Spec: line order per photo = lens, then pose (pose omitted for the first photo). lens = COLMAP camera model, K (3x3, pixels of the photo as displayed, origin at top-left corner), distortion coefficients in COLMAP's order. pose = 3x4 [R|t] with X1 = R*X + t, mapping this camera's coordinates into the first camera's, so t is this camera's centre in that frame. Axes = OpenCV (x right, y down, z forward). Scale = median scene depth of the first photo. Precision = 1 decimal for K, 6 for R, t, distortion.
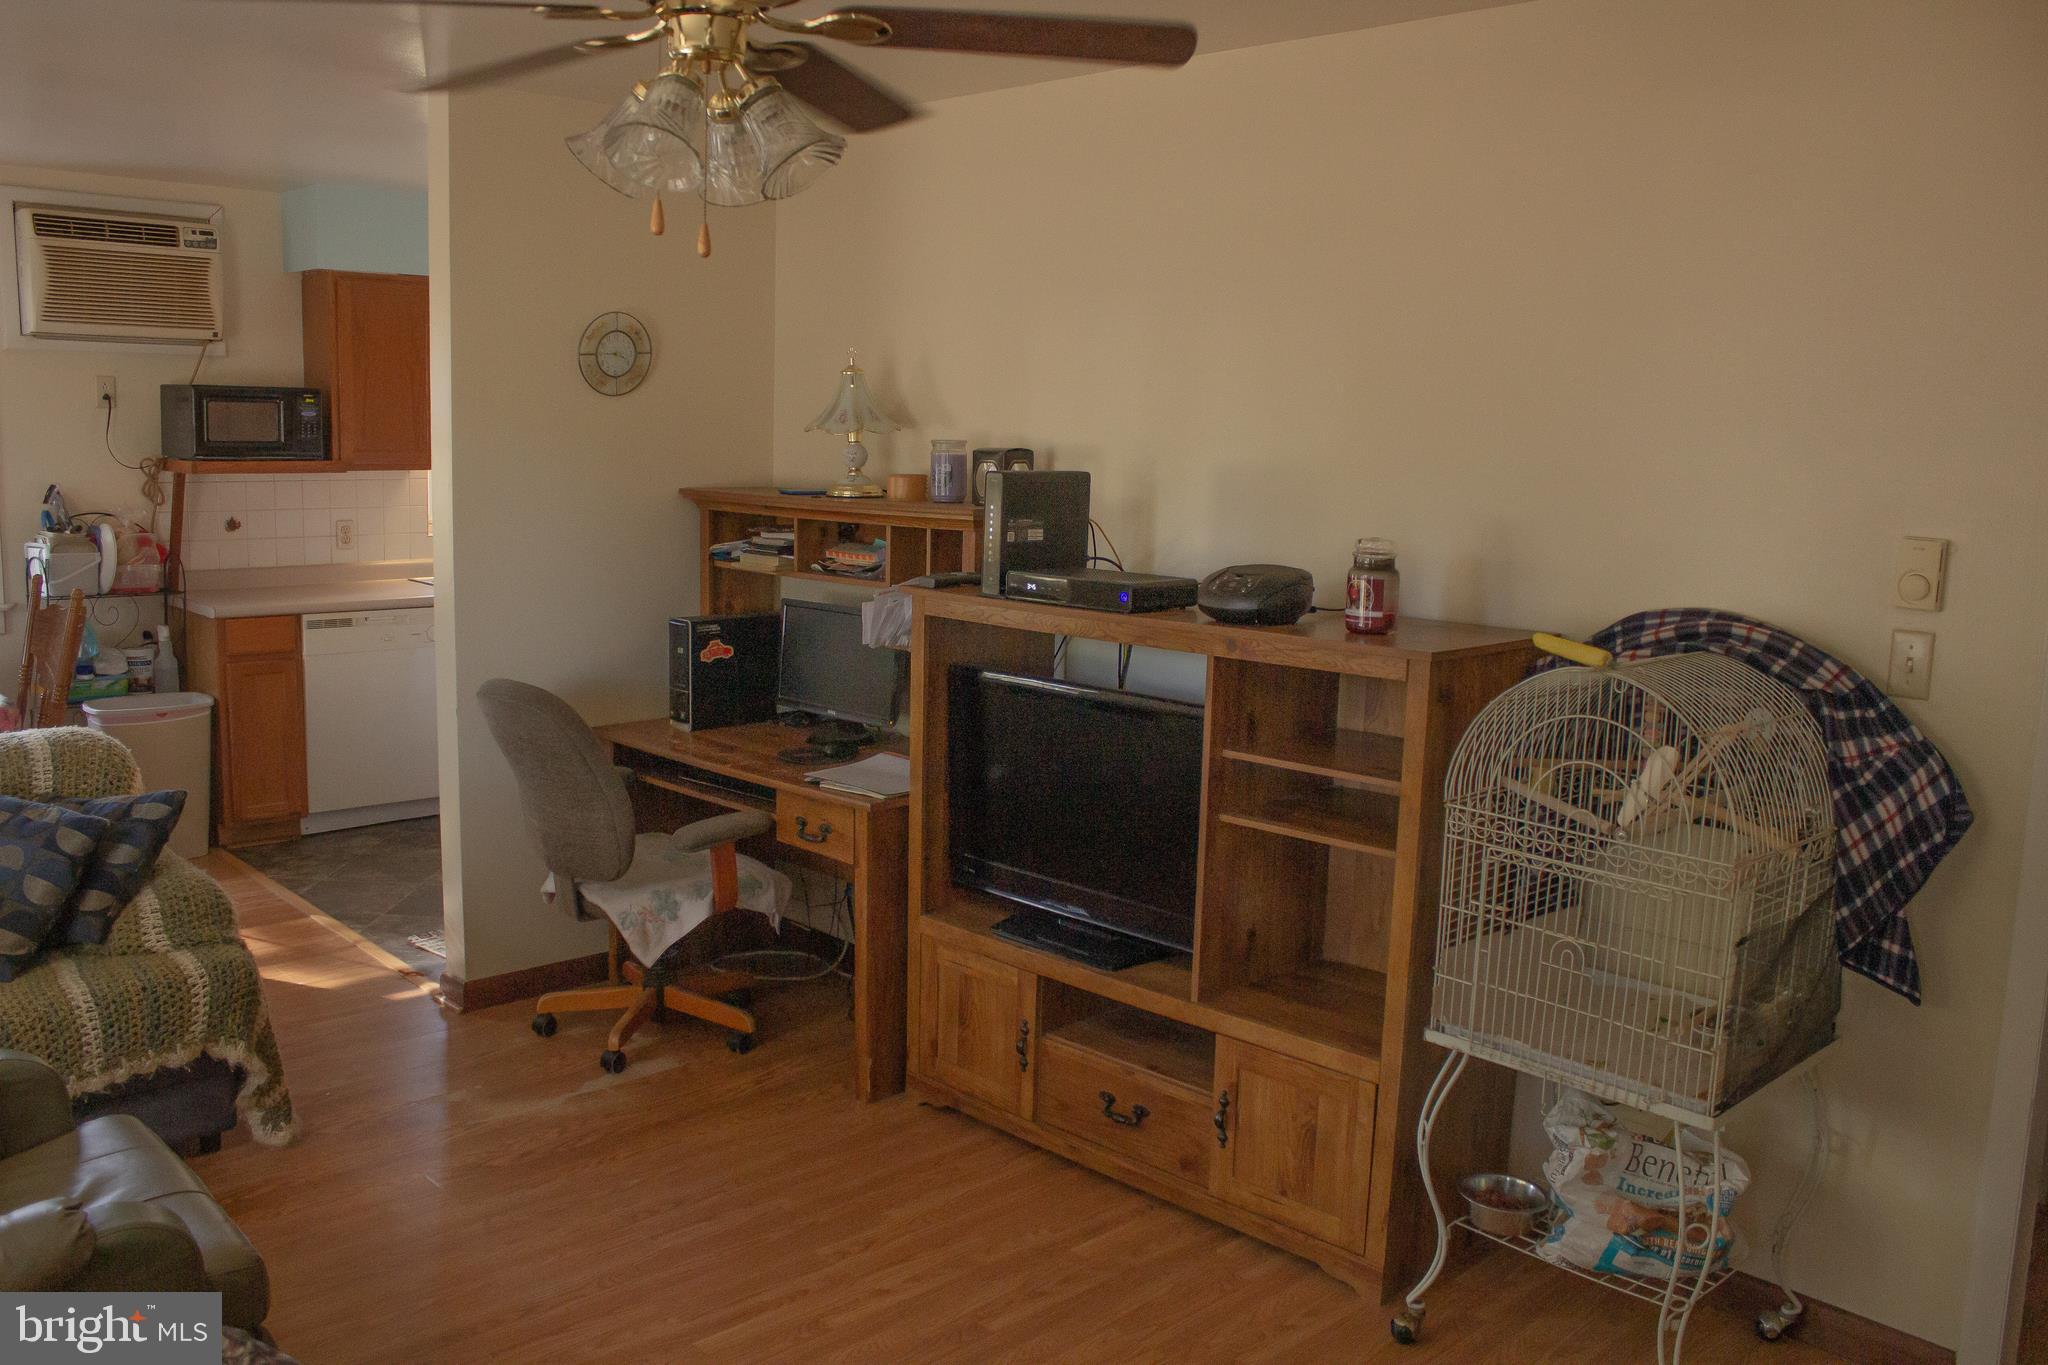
lens RADIAL K [[1706.9, 0, 1023.0], [0, 1706.9, 676.7], [0, 0, 1]] dist [-0.157201, 0.142628]
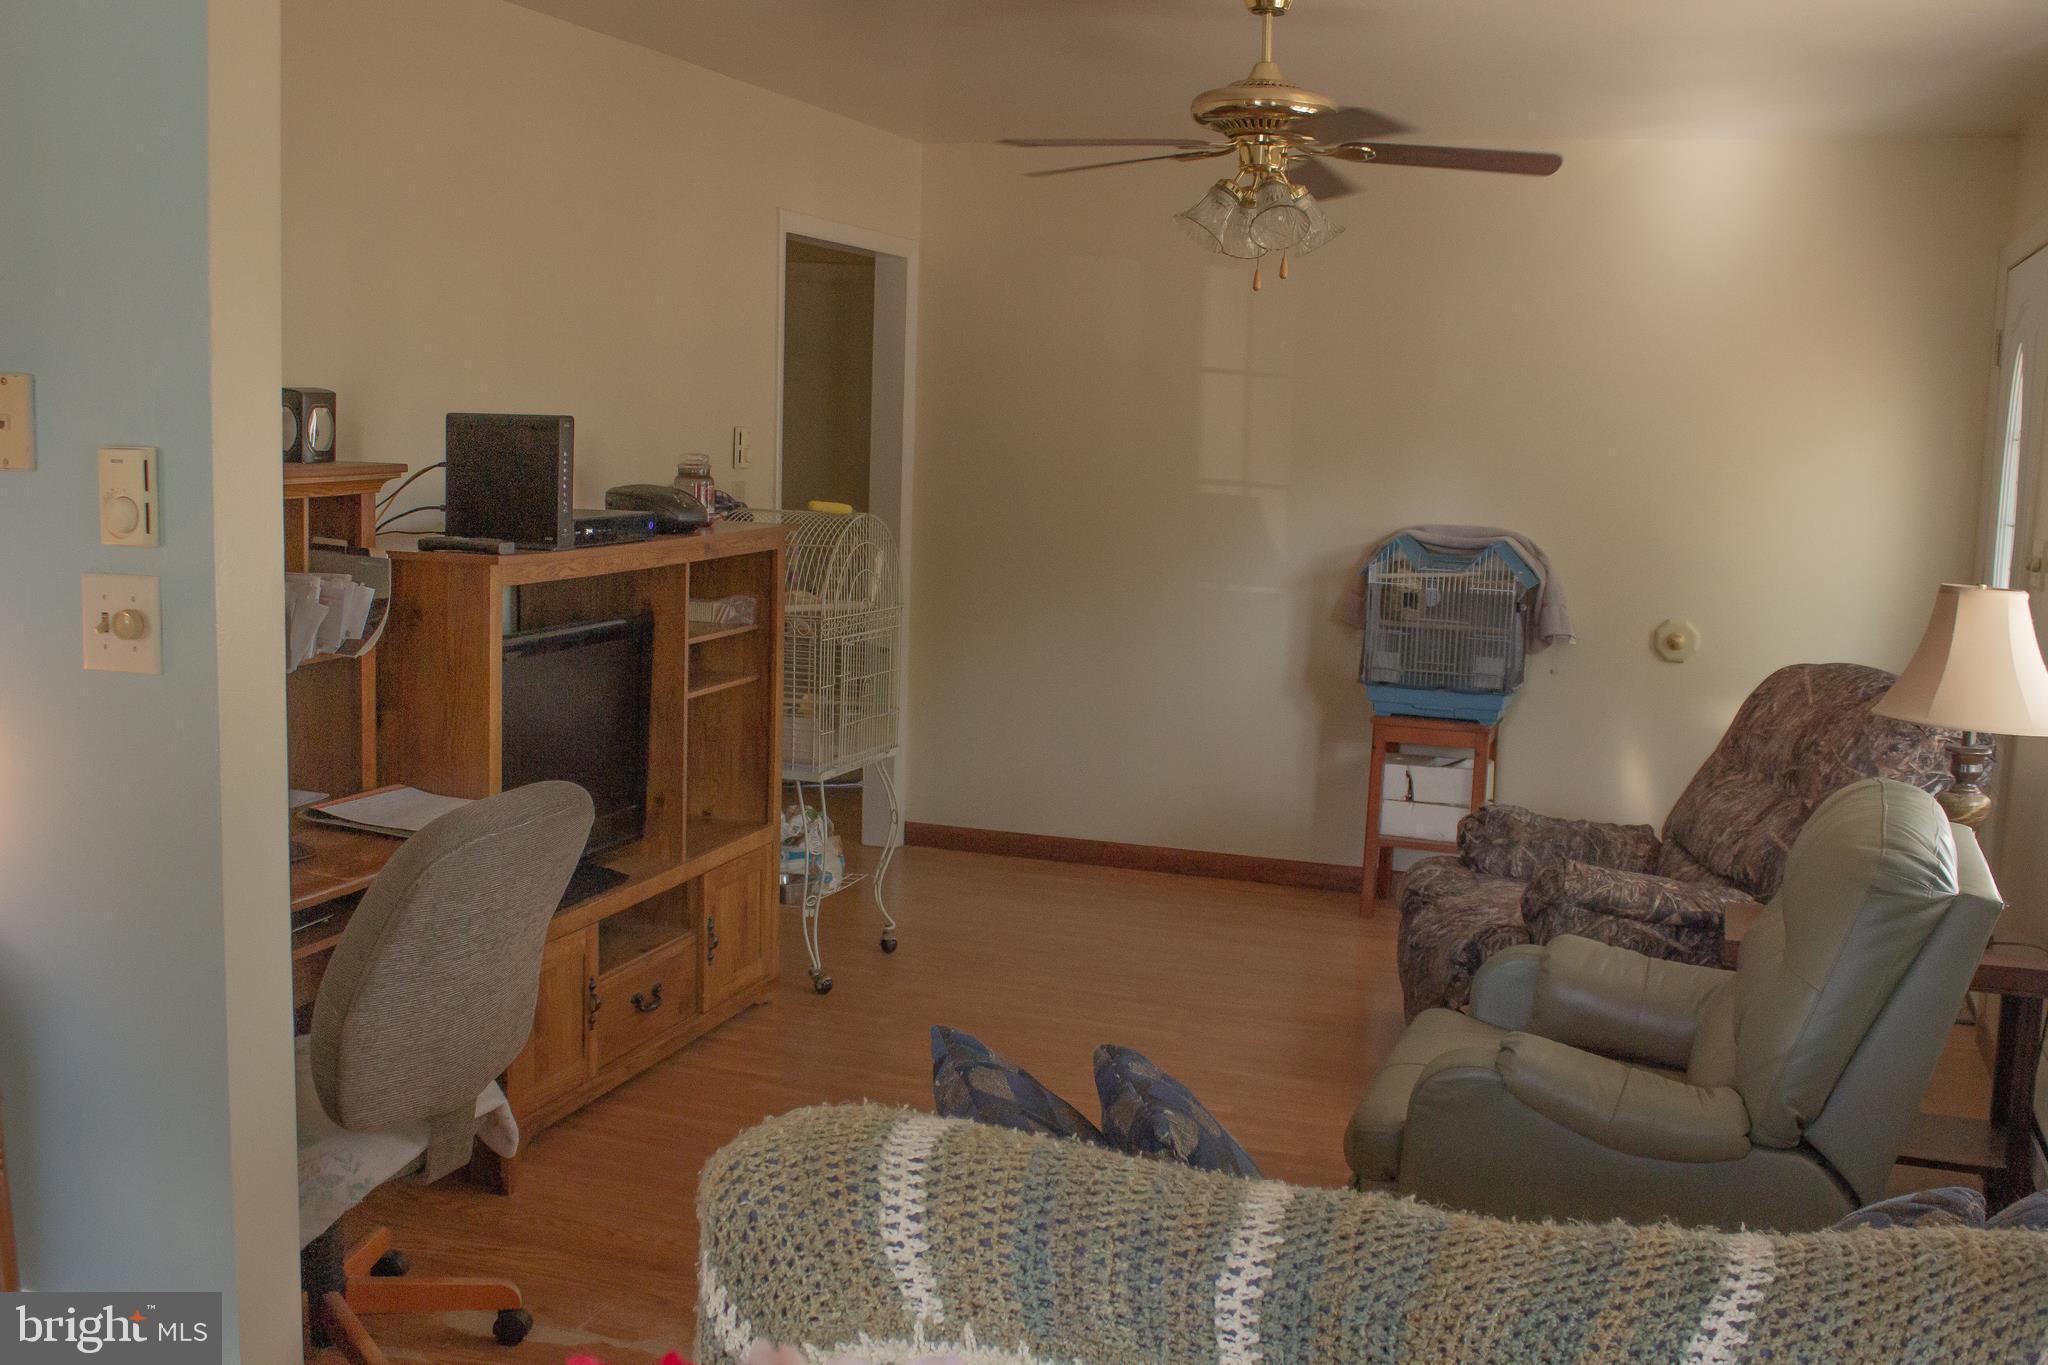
lens RADIAL K [[2059.4, 0, 1045.3], [0, 2059.4, 679.5], [0, 0, 1]] dist [-0.077620, 0.000000]
pose [[-0.452949, -0.153874, 0.878157, -0.930938], [0.090278, 0.972014, 0.216885, -0.161757], [-0.886954, 0.177516, -0.426381, 1.024968]]
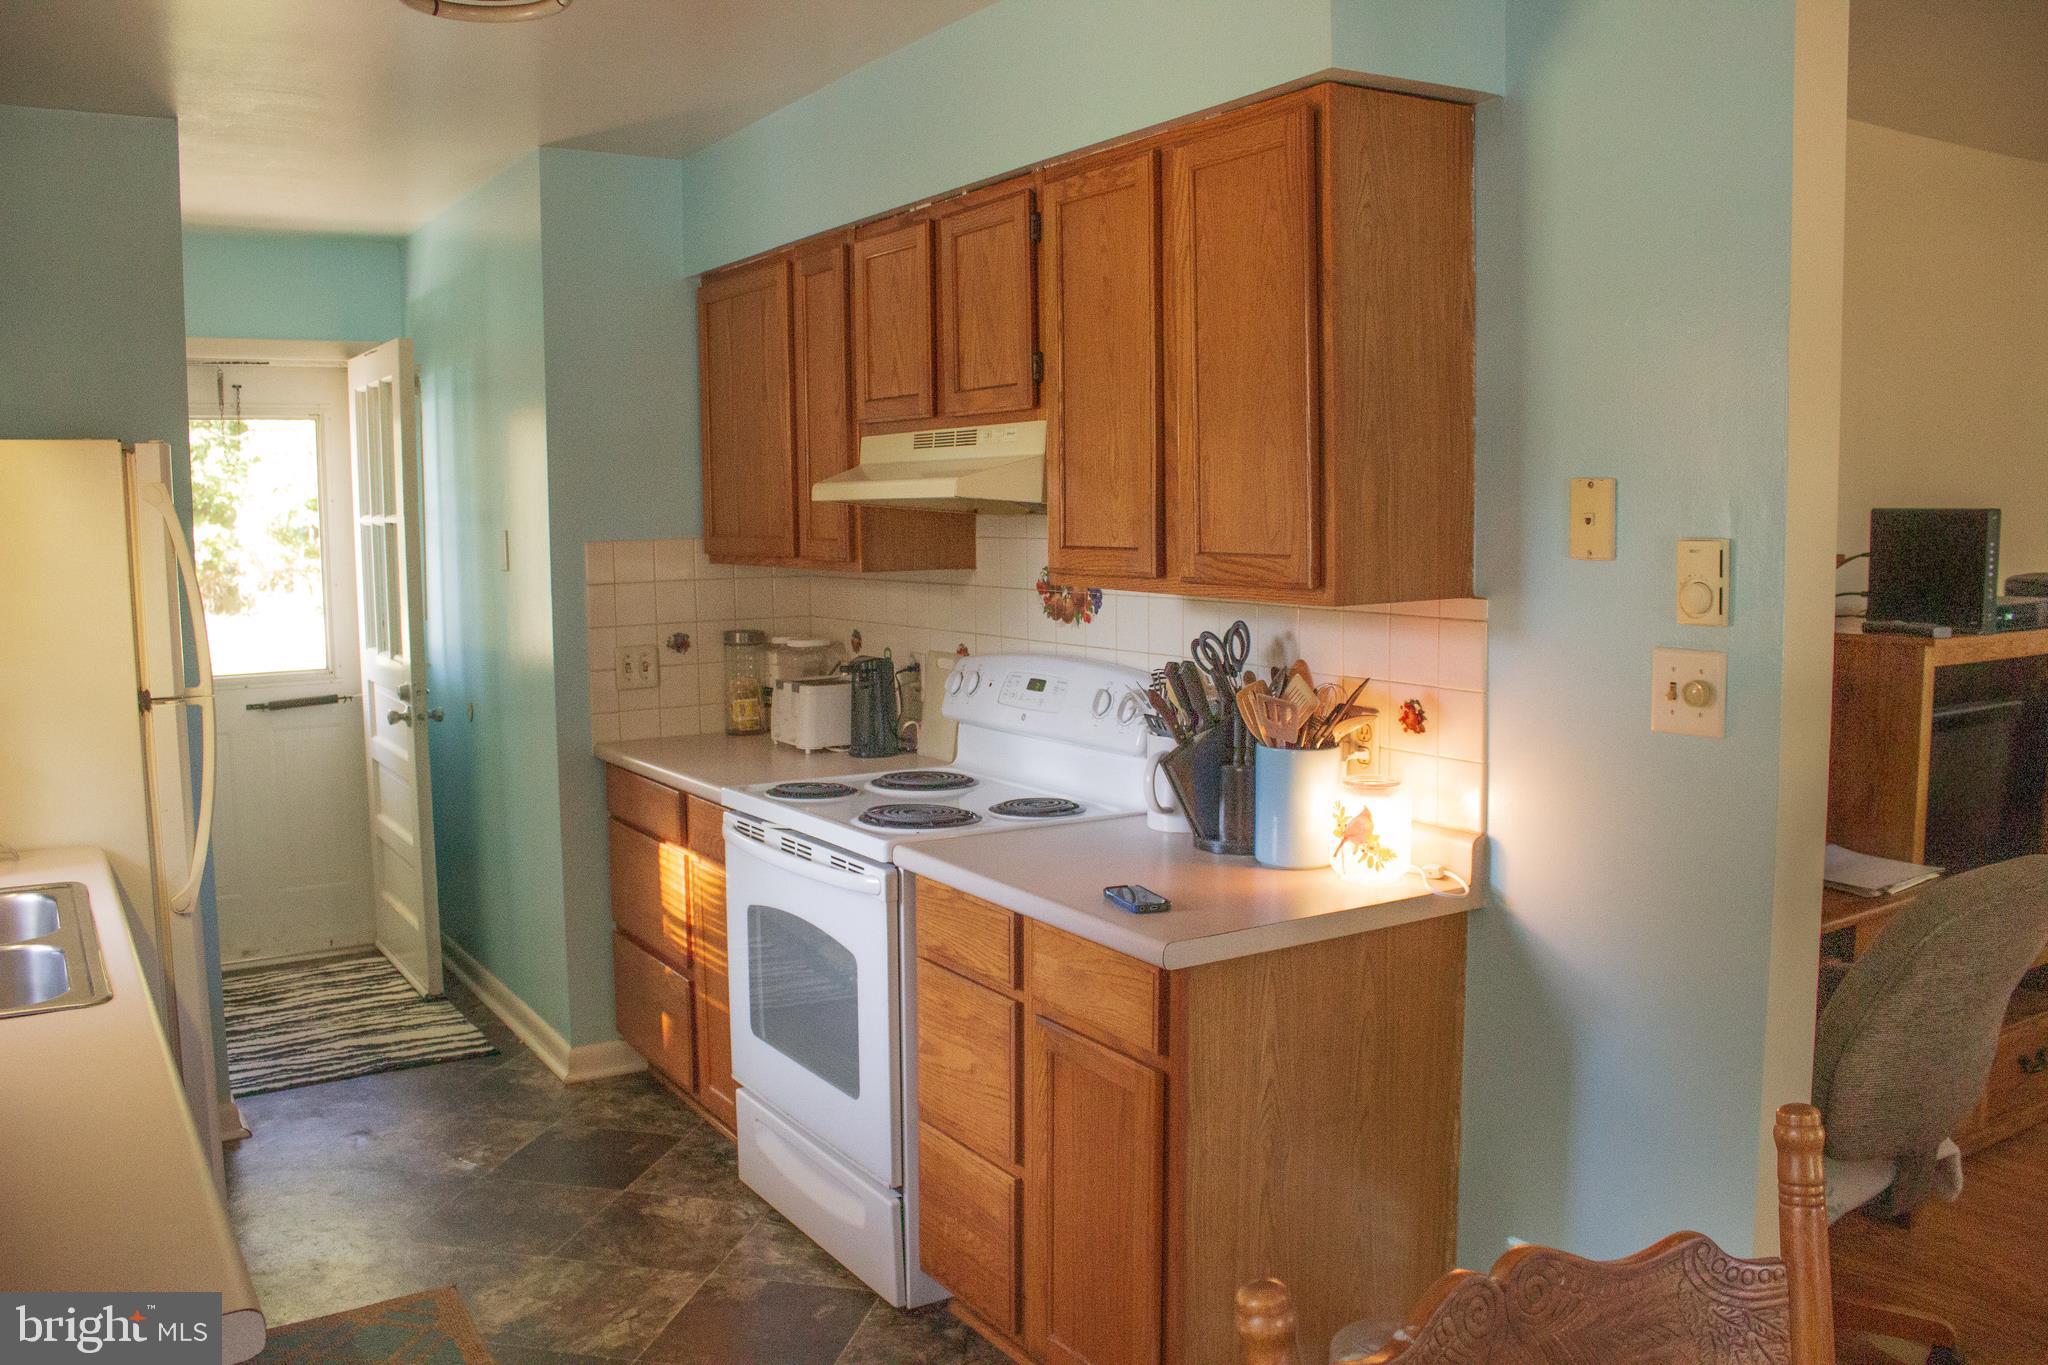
lens RADIAL K [[1706.9, 0, 1014.6], [0, 1706.9, 683.8], [0, 0, 1]] dist [-0.157201, 0.142628]
pose [[0.184611, -0.129953, 0.974182, -0.875586], [0.159003, 0.982111, 0.100879, -0.168743], [-0.969864, 0.136274, 0.201971, 1.112123]]
